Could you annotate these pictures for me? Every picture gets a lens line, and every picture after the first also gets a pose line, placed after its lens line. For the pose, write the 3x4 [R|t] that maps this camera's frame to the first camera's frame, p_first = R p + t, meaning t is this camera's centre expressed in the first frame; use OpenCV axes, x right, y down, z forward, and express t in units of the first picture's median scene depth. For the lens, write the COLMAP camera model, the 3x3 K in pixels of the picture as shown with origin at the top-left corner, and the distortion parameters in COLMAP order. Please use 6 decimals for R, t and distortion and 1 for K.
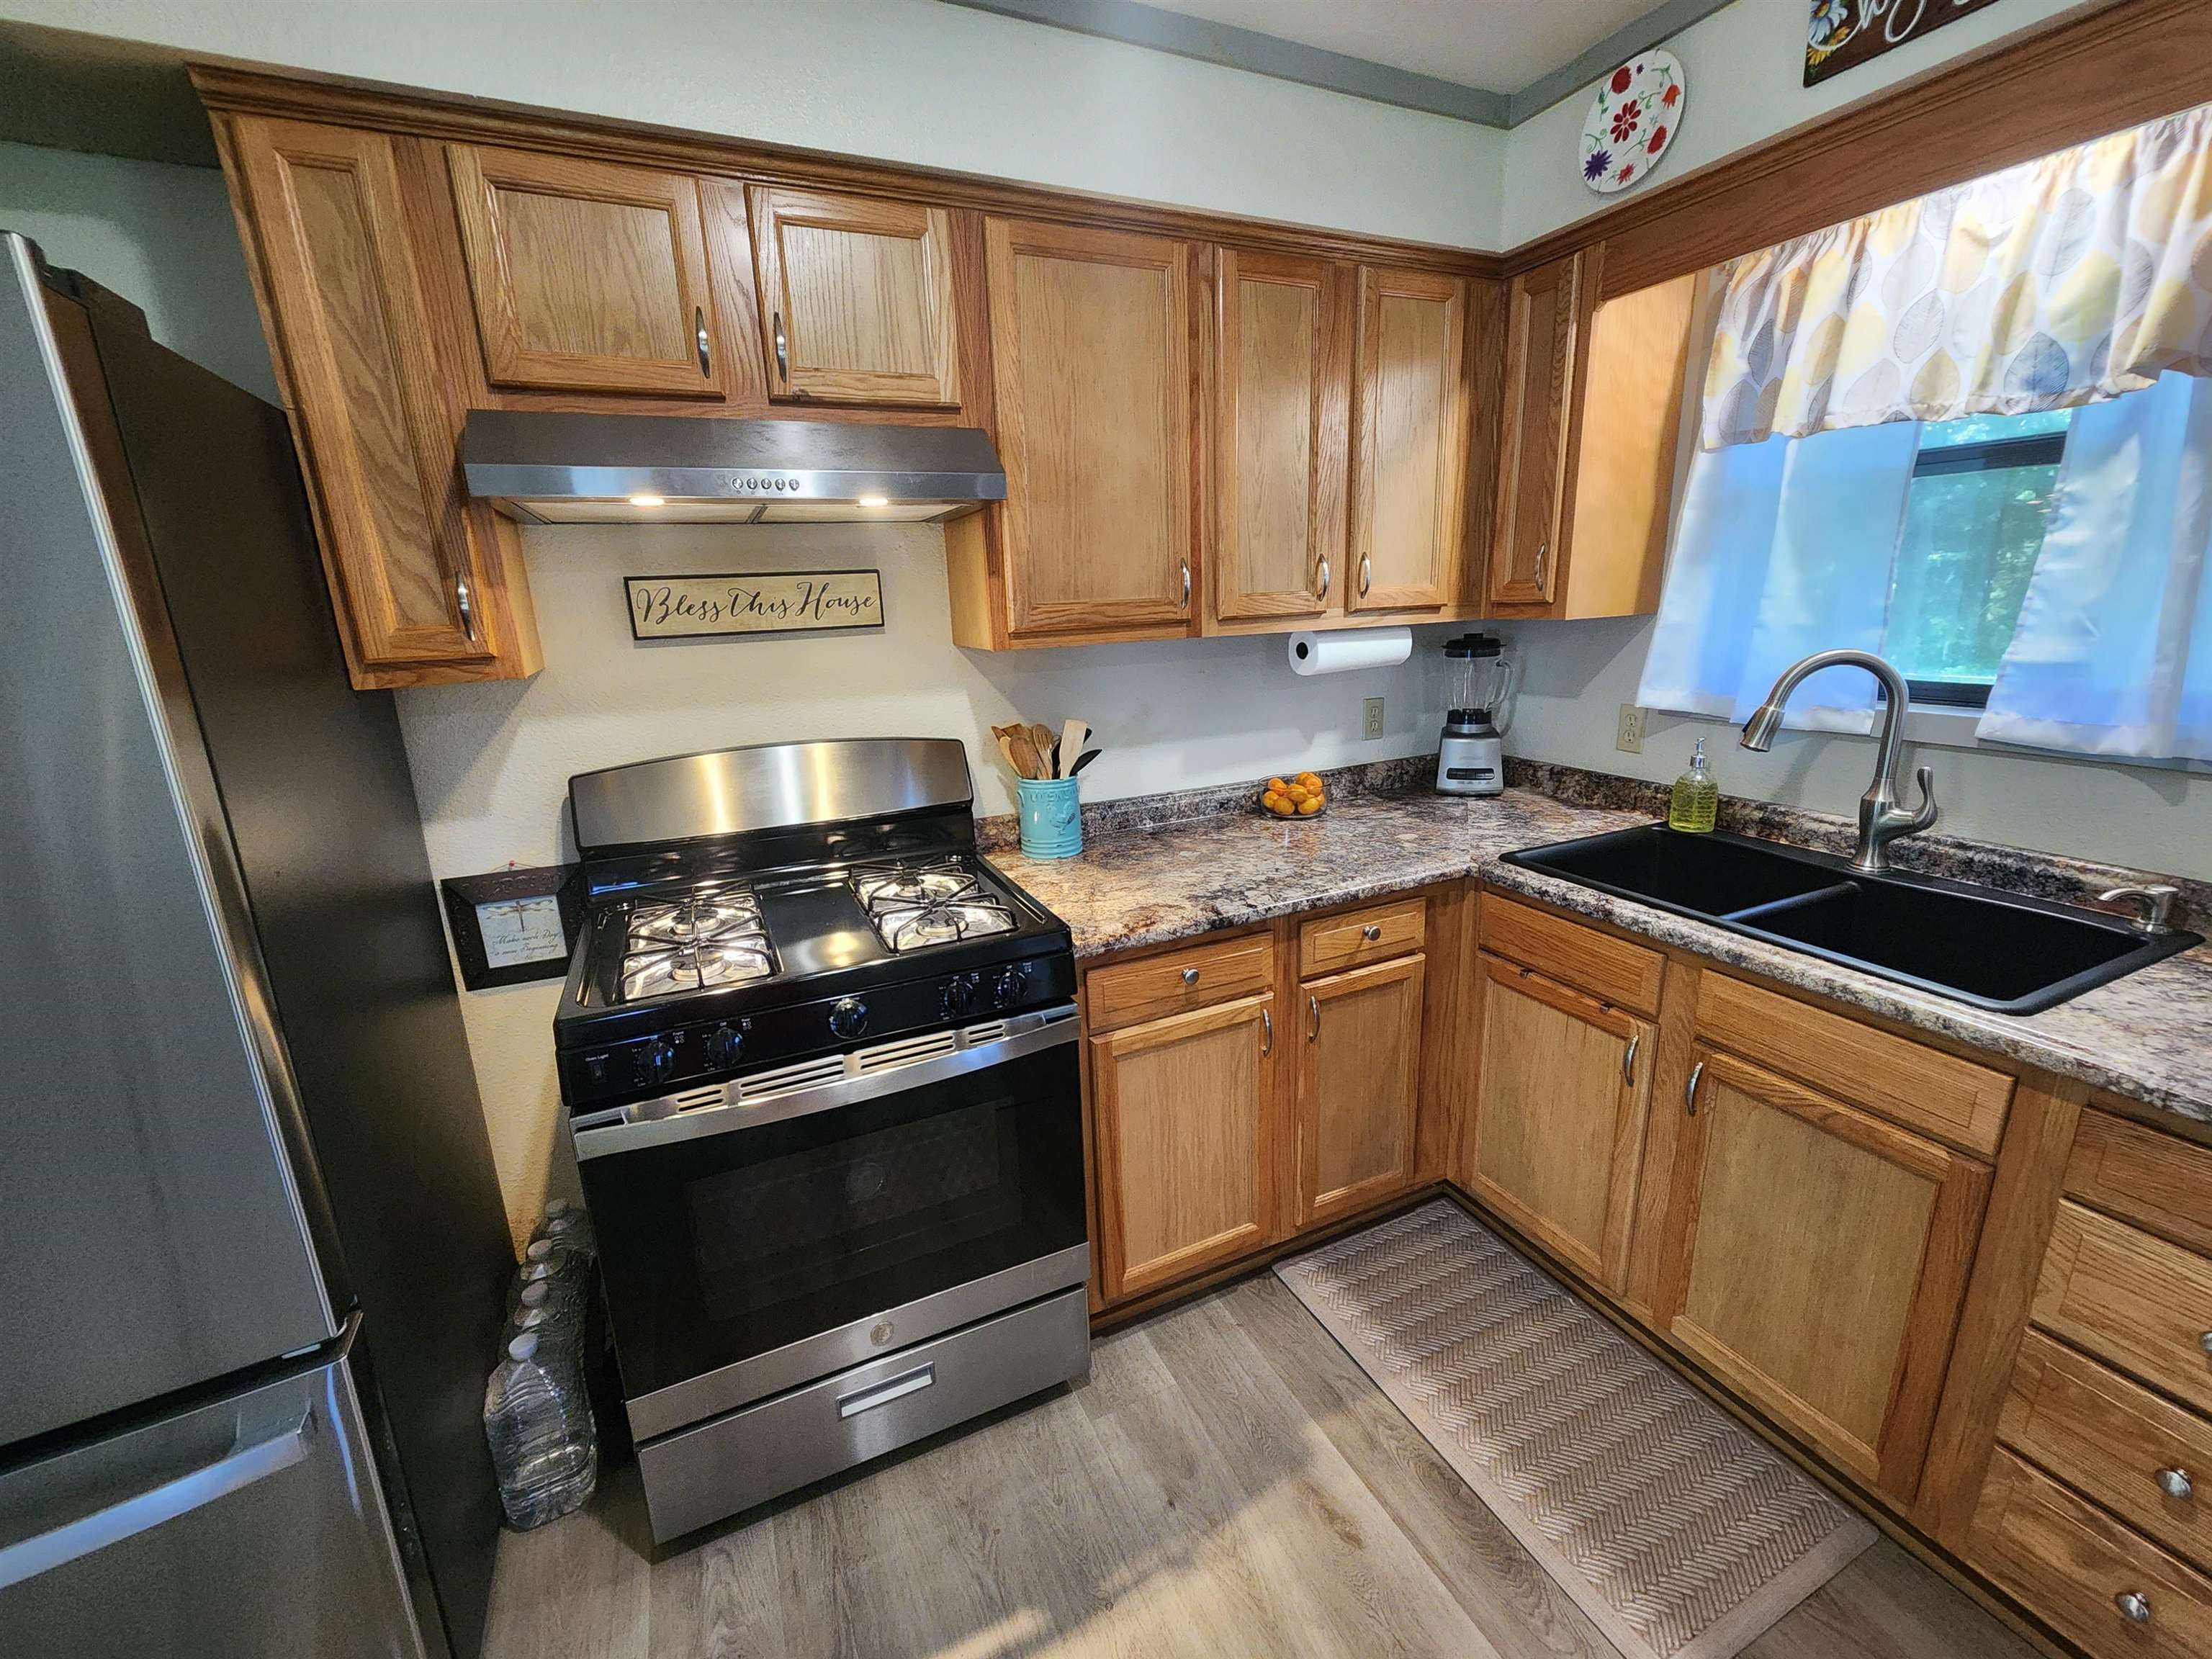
lens RADIAL K [[909.0, 0, 1109.6], [0, 909.0, 820.8], [0, 0, 1]] dist [0.009668, -0.005038]
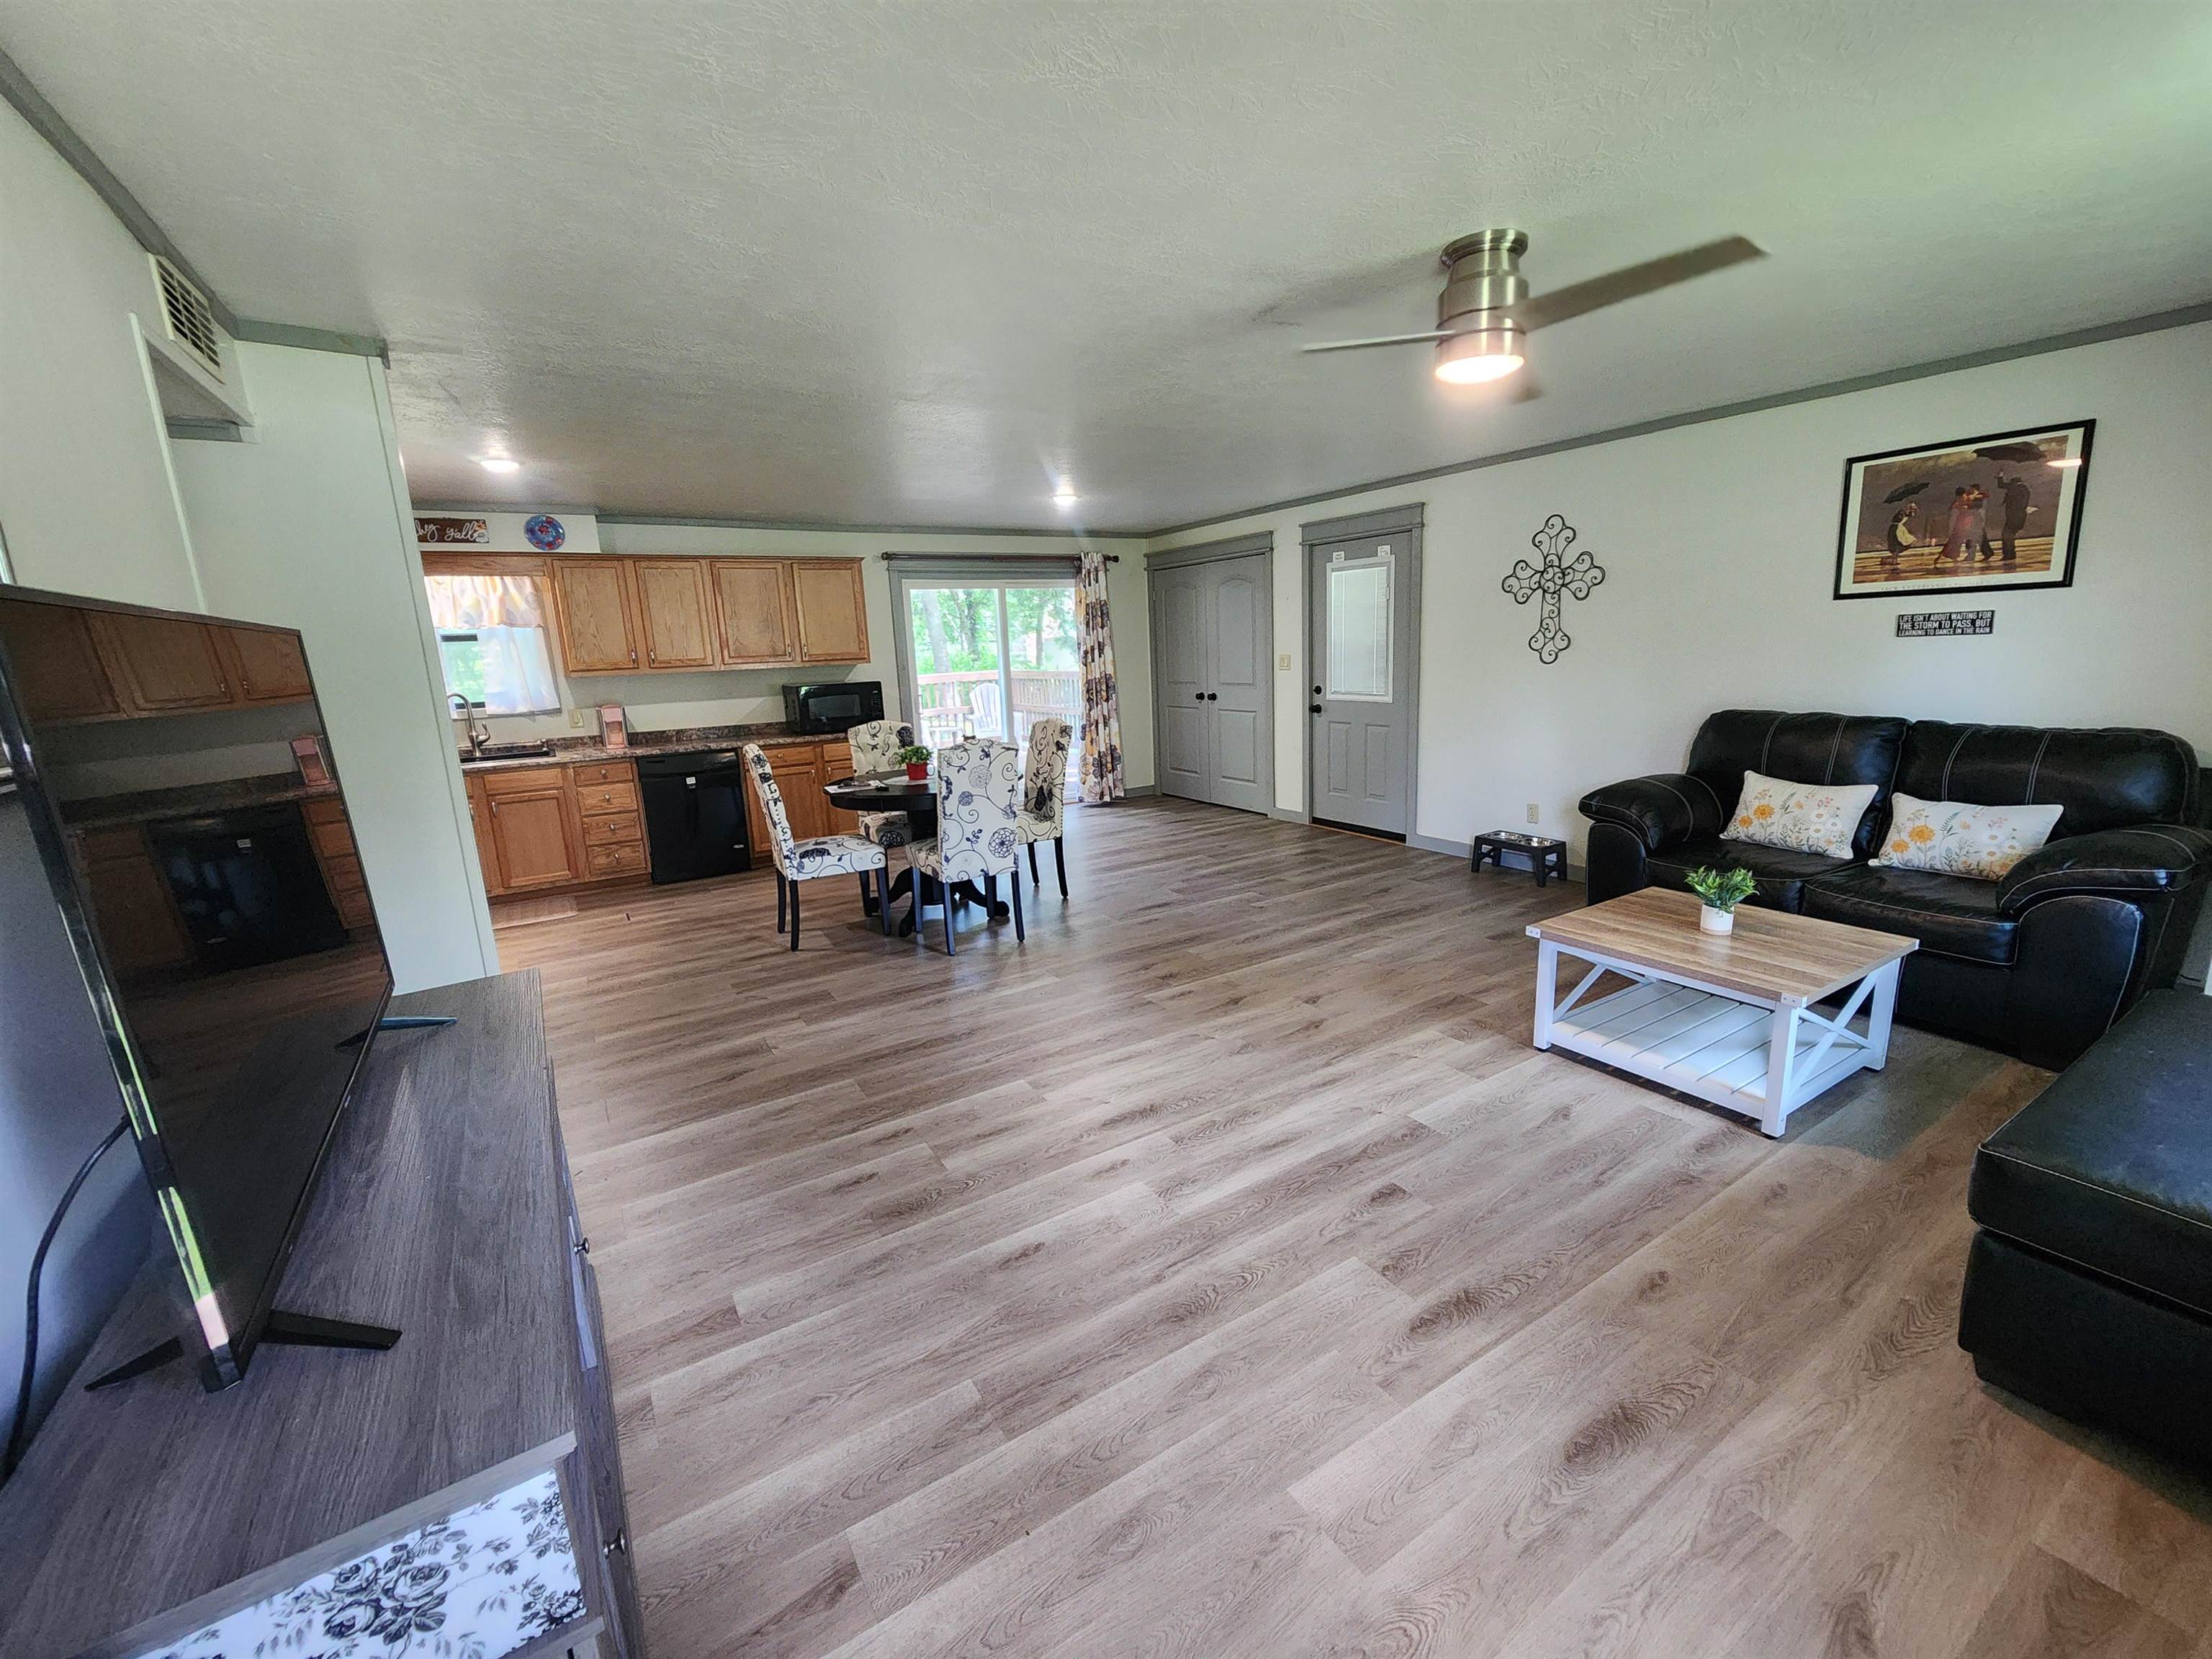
lens RADIAL K [[909.0, 0, 1102.2], [0, 909.0, 828.1], [0, 0, 1]] dist [0.009668, -0.005038]
pose [[-0.121540, -0.163565, 0.979017, -2.817506], [0.289126, 0.937724, 0.192560, 0.321982], [-0.949544, 0.306463, -0.066680, -0.879686]]
